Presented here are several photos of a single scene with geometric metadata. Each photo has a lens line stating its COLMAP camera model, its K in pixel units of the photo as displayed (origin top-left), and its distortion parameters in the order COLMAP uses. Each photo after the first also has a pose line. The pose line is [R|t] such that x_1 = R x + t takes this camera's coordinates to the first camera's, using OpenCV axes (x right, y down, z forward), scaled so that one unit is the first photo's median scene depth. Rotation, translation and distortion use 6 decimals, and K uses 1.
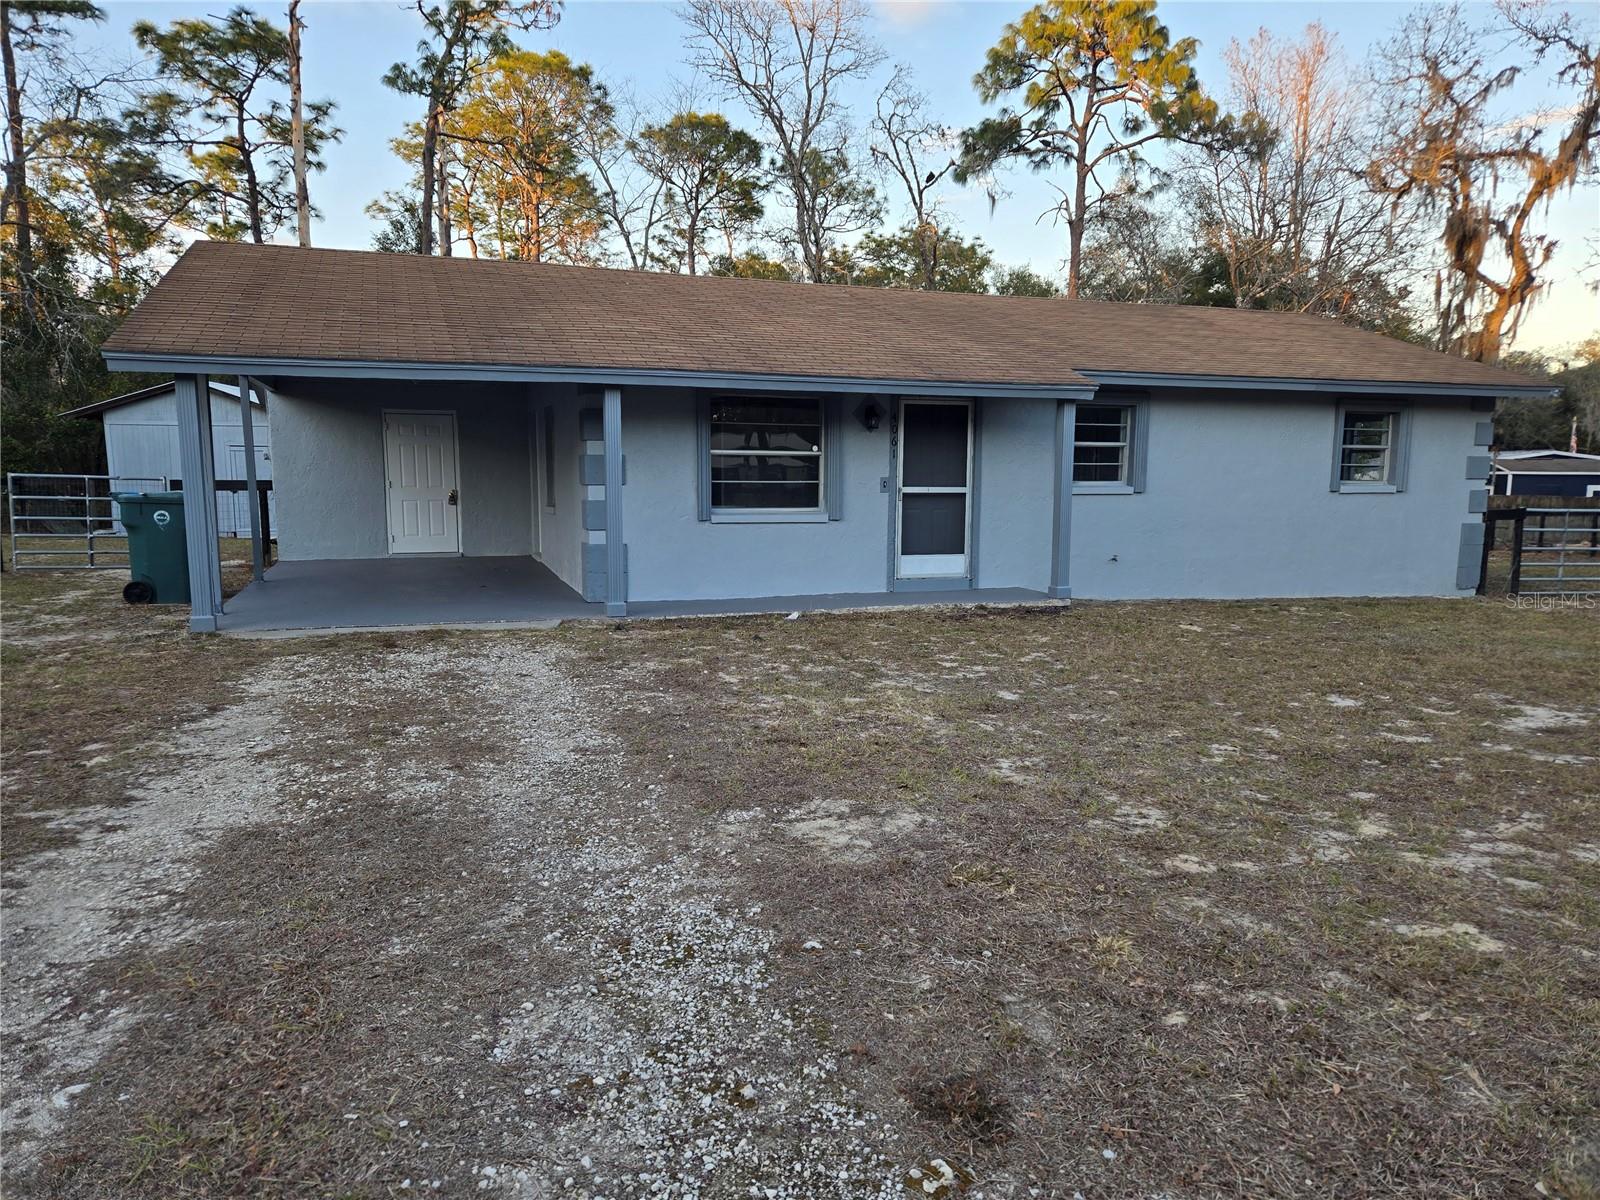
lens RADIAL K [[1063.0, 0, 793.1], [0, 1063.0, 600.2], [0, 0, 1]] dist [0.075051, -0.057895]
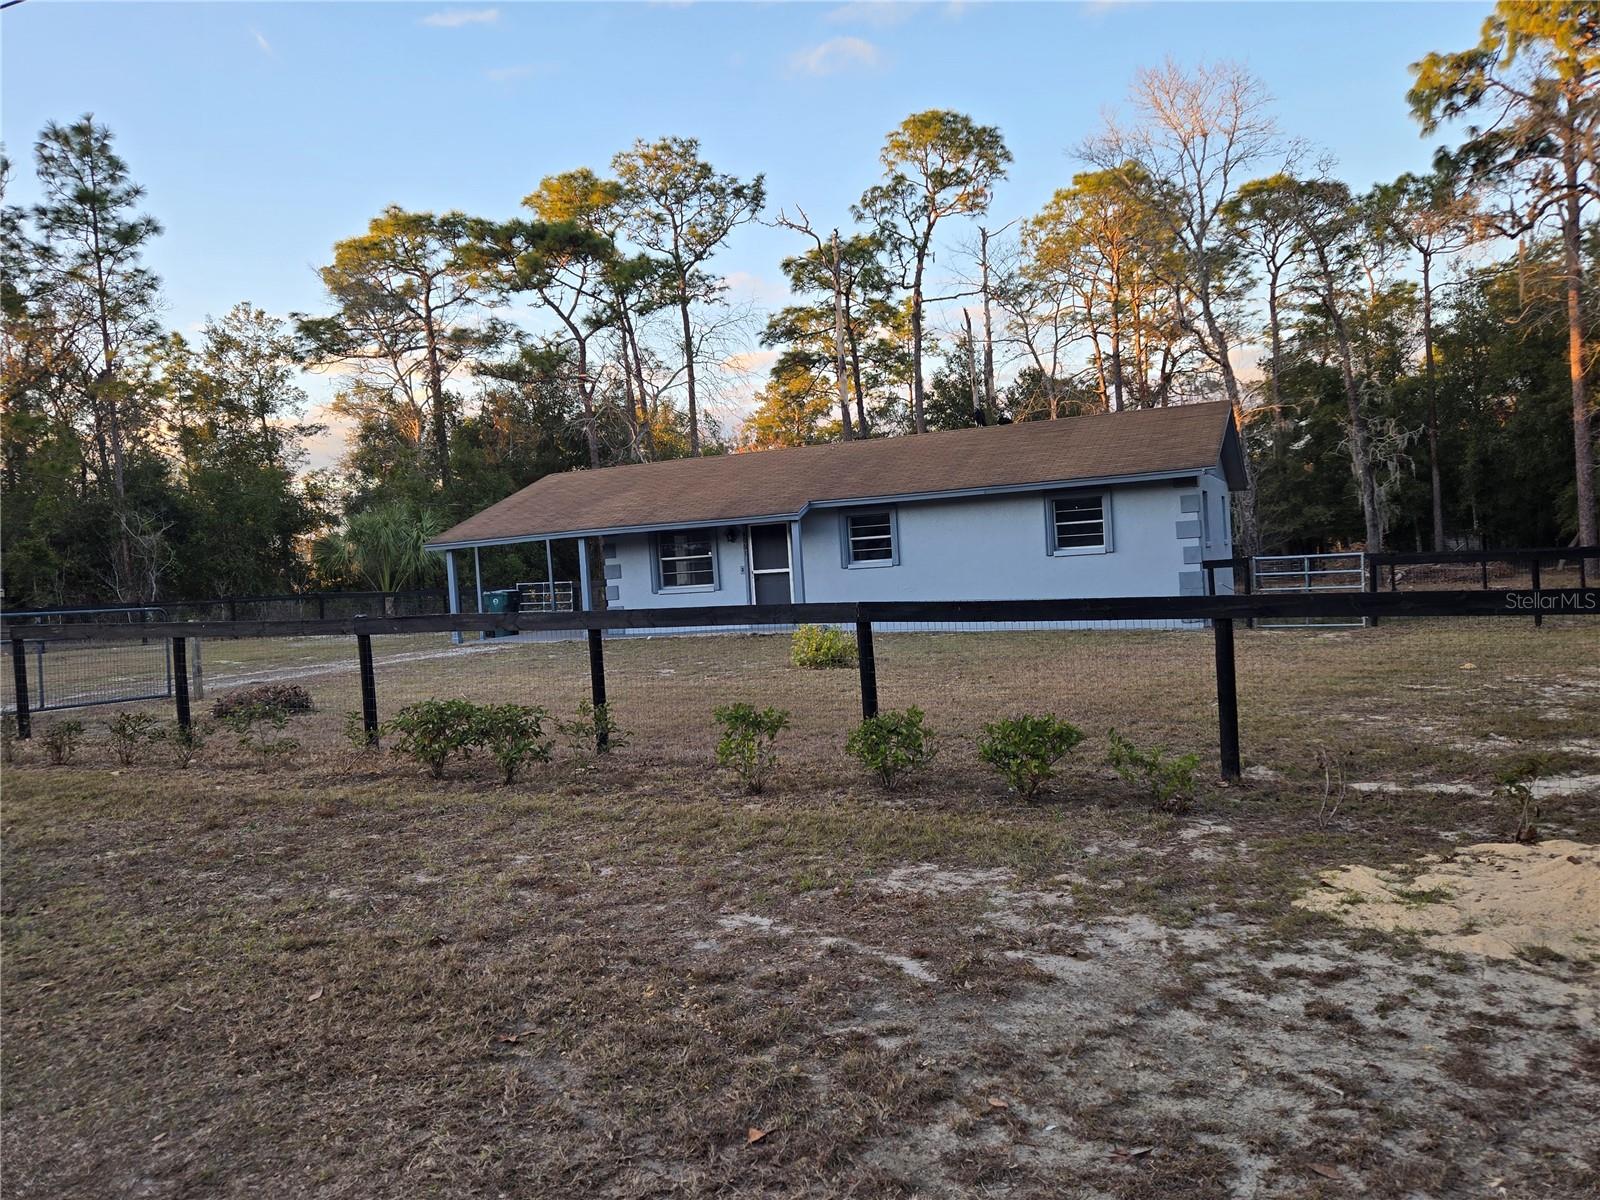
lens RADIAL K [[1229.4, 0, 804.0], [0, 1229.4, 585.2], [0, 0, 1]] dist [0.061974, -0.006575]
pose [[0.735483, -0.041763, -0.676255, 0.584726], [-0.013042, 0.997041, -0.075758, 0.028797], [0.677417, 0.064539, 0.732762, -0.180878]]
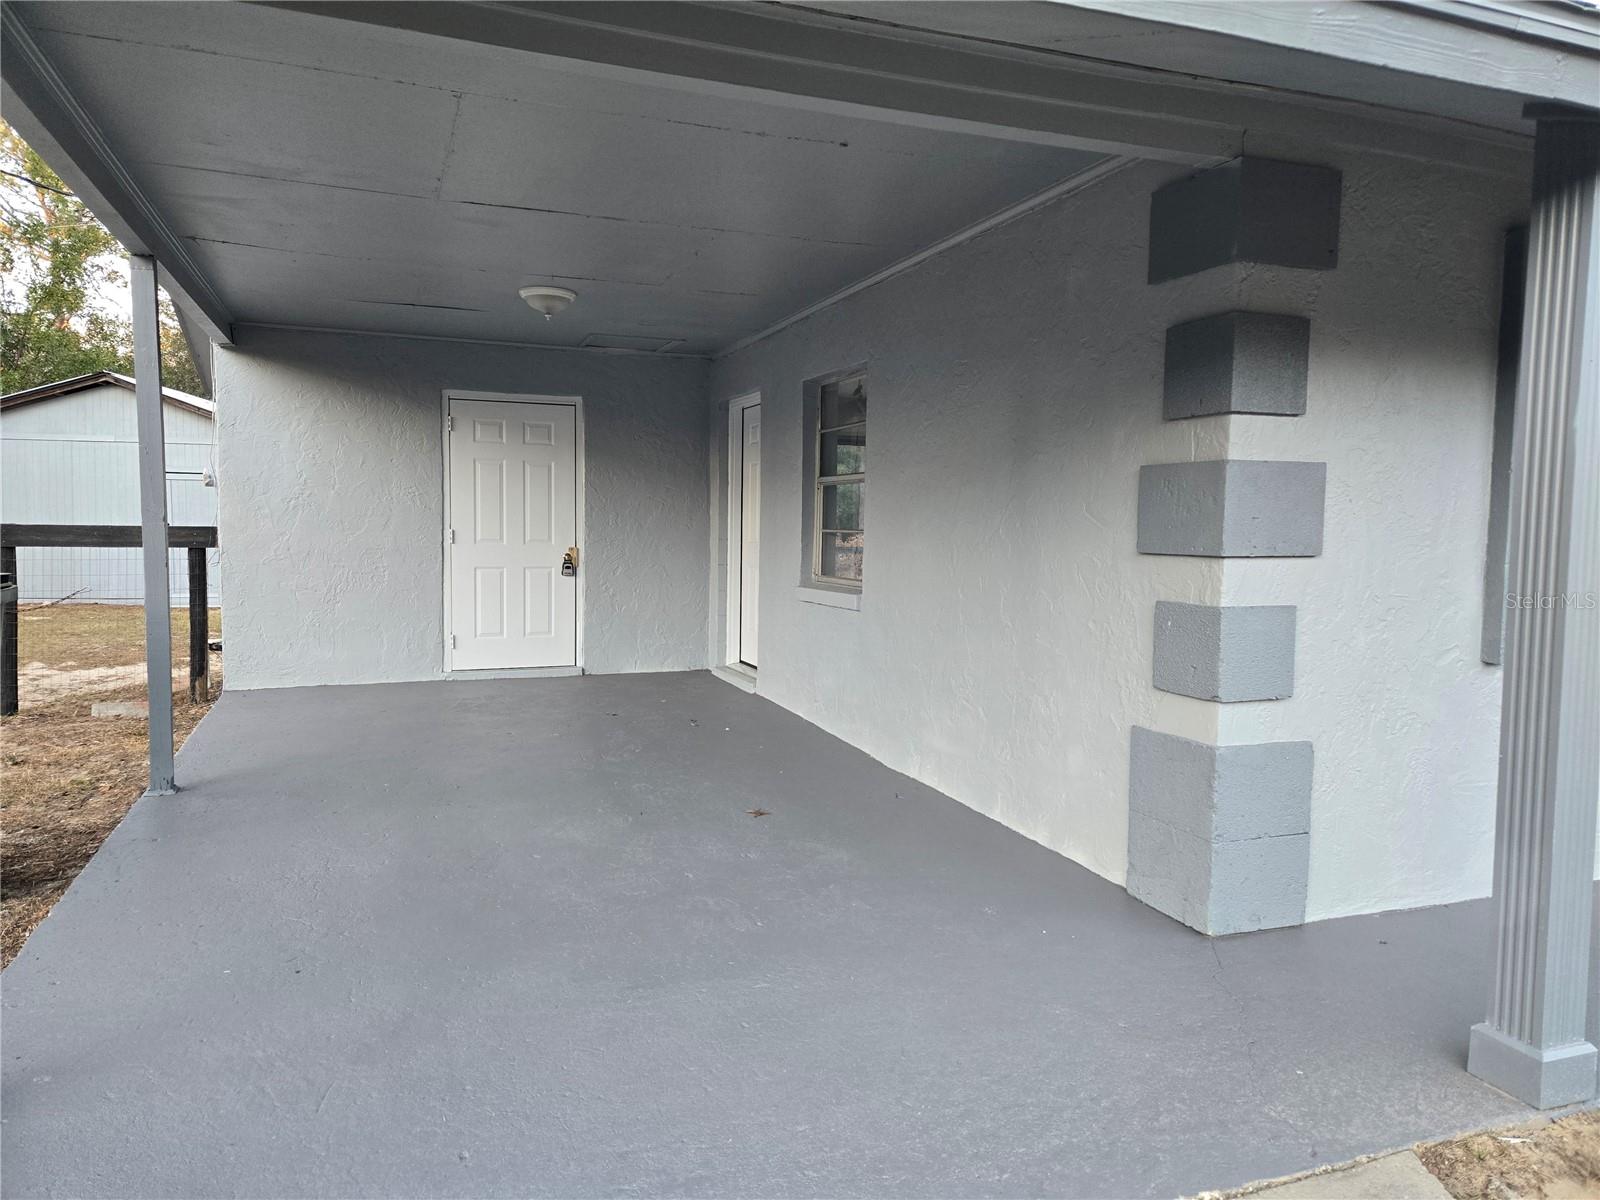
lens RADIAL K [[1056.7, 0, 798.5], [0, 1056.7, 584.7], [0, 0, 1]] dist [0.080588, -0.060270]
pose [[0.999254, 0.009627, 0.037397, -0.107877], [-0.007503, 0.998373, -0.056523, -0.026935], [-0.037880, 0.056200, 0.997701, 0.229271]]
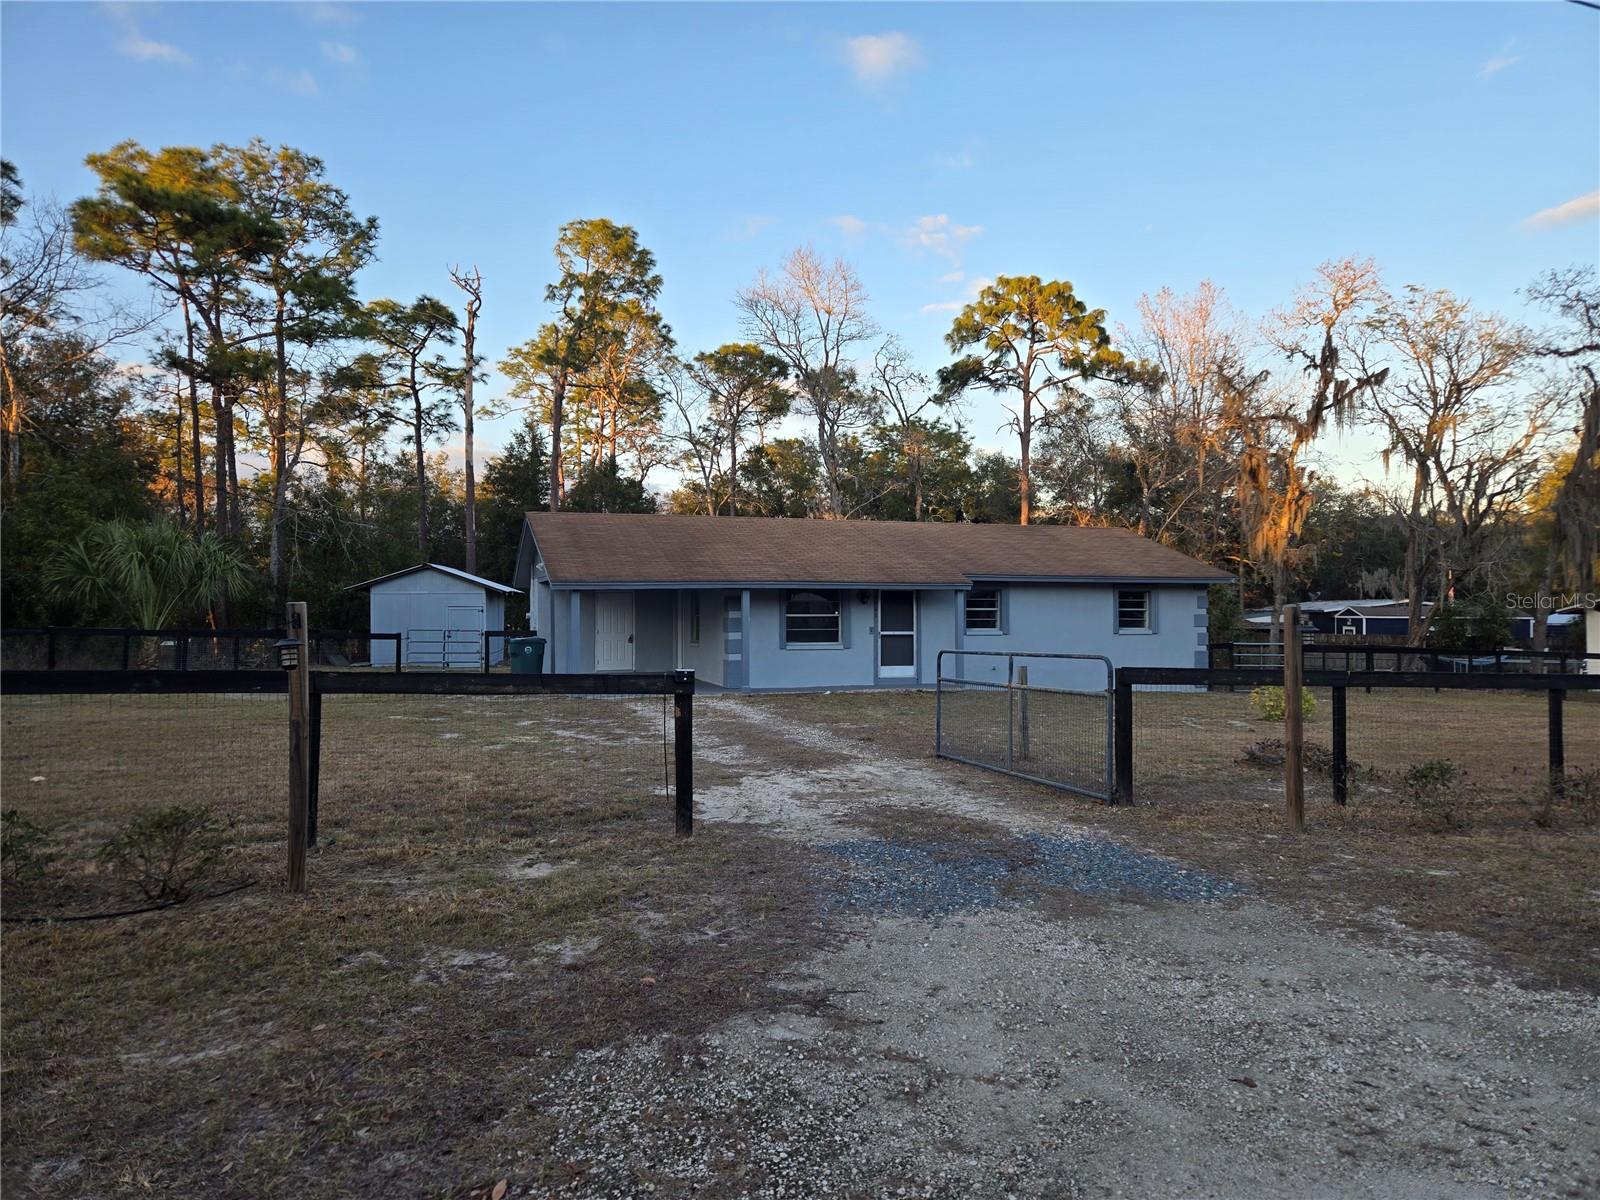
lens RADIAL K [[1056.7, 0, 798.5], [0, 1056.7, 584.7], [0, 0, 1]] dist [0.080588, -0.060270]
pose [[0.999938, -0.006019, -0.009335, -0.011829], [0.004607, 0.989491, -0.144522, 0.033563], [0.010107, 0.144470, 0.989458, -0.355256]]
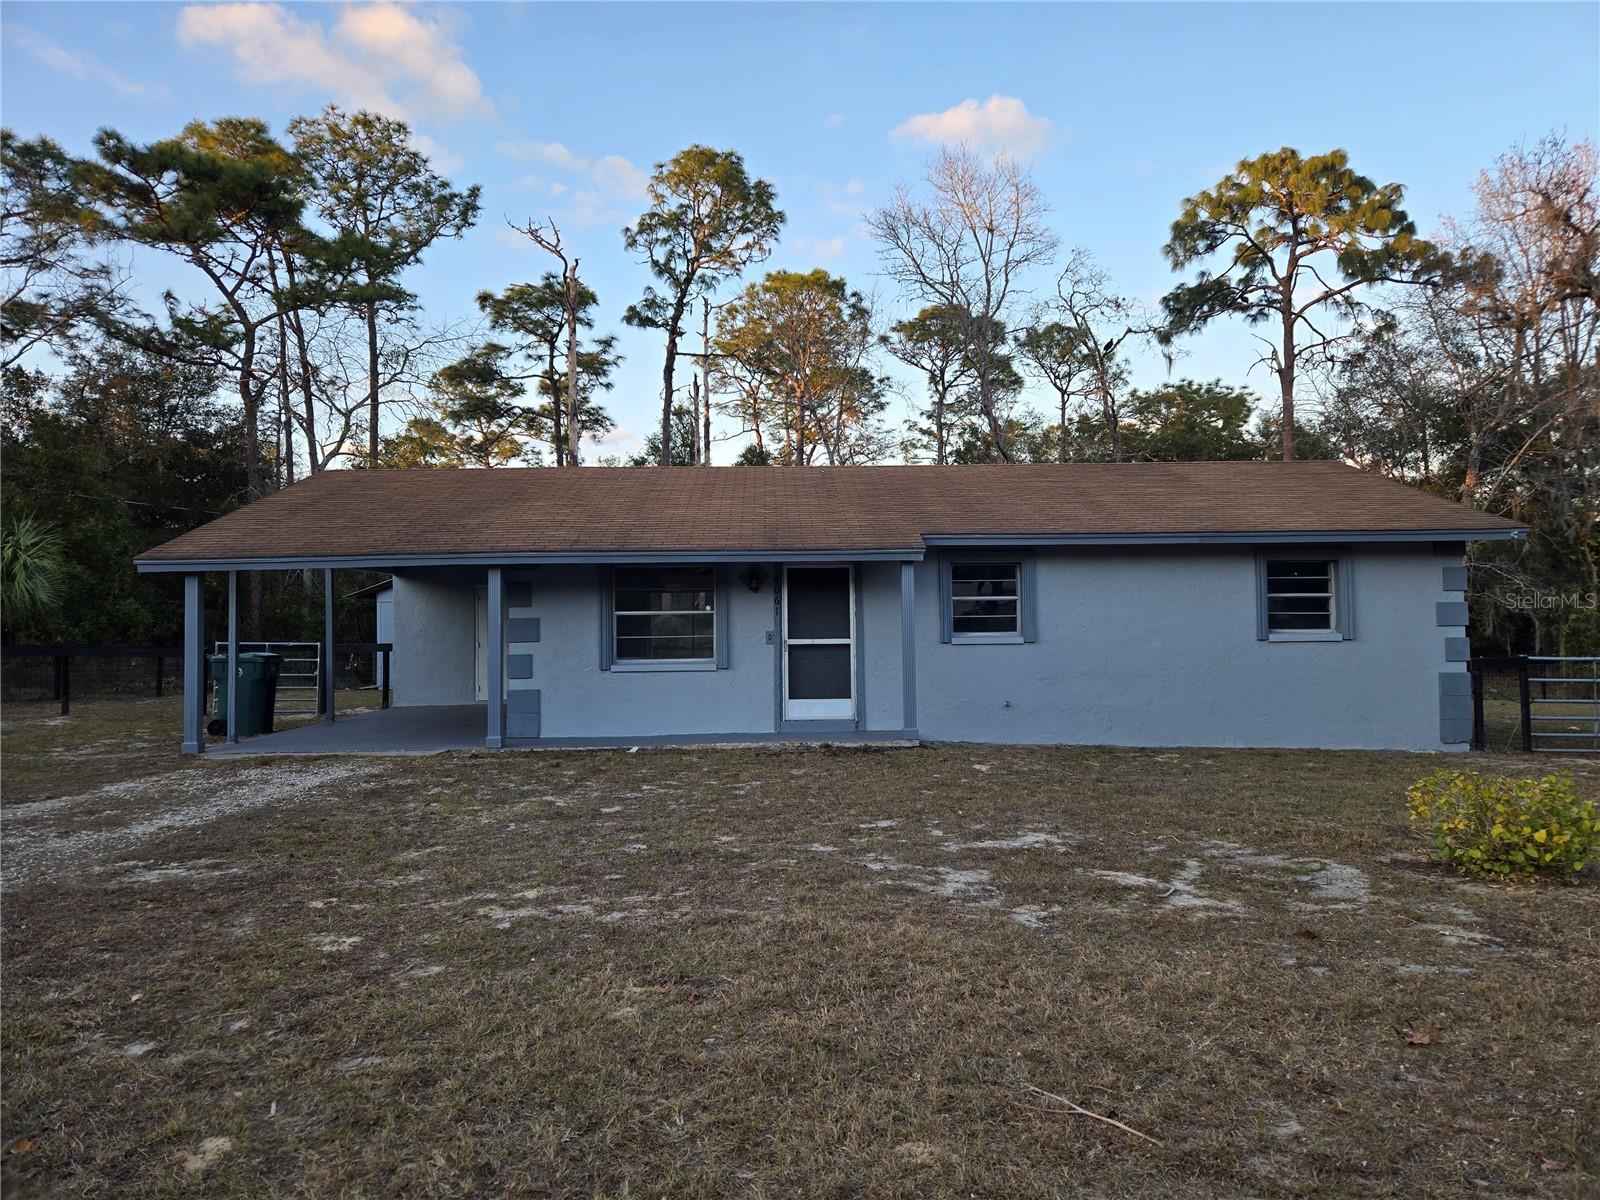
lens RADIAL K [[1059.3, 0, 819.7], [0, 1059.3, 584.3], [0, 0, 1]] dist [0.085708, -0.070937]
pose [[0.953745, -0.030238, -0.299092, 0.174942], [-0.018208, 0.987291, -0.157878, 0.005264], [0.300065, 0.156021, 0.941073, -0.026780]]
